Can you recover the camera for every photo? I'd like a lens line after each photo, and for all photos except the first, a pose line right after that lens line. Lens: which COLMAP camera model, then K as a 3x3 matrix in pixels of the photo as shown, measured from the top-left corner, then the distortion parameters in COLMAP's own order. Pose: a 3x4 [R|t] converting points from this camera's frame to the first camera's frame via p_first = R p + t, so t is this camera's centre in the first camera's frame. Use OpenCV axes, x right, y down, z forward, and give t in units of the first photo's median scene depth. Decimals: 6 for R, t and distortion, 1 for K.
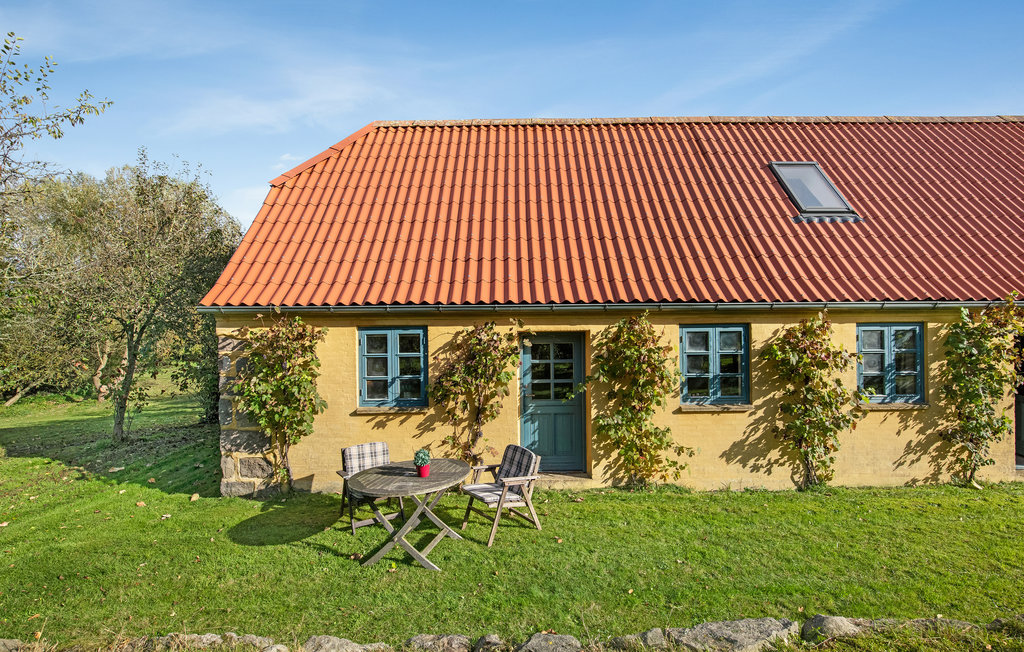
lens RADIAL K [[503.4, 0, 512.5], [0, 503.4, 308.9], [0, 0, 1]] dist [-0.014592, 0.000263]
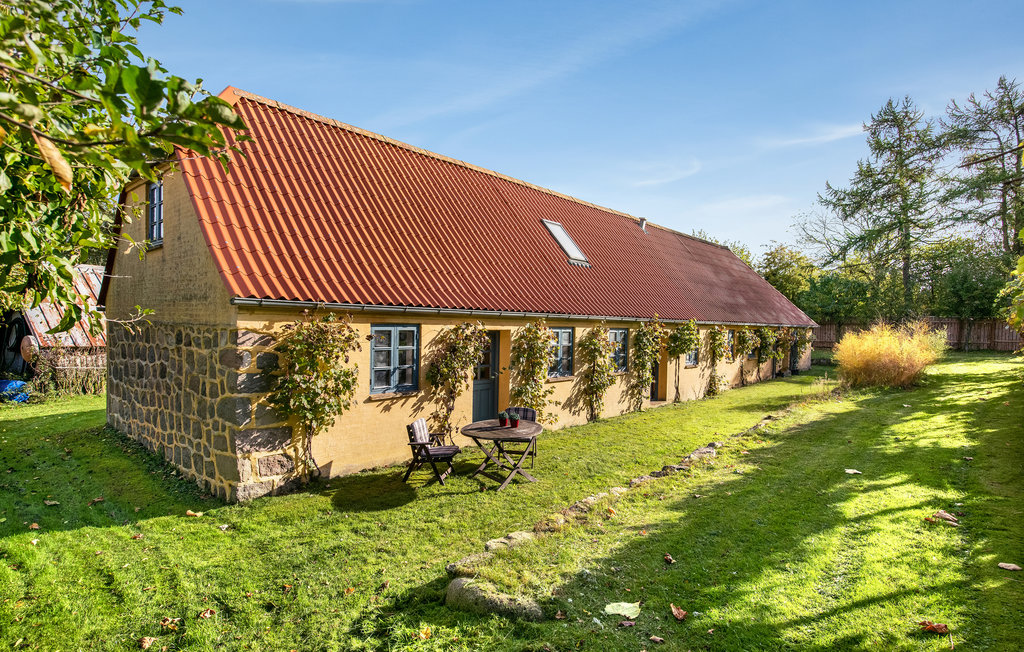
lens RADIAL K [[554.3, 0, 483.9], [0, 554.3, 323.8], [0, 0, 1]] dist [0.003377, 0.000236]
pose [[0.671847, 0.023347, 0.740322, -1.092269], [-0.048202, 0.998763, 0.012246, 0.009376], [-0.739120, -0.043912, 0.672141, -0.017165]]
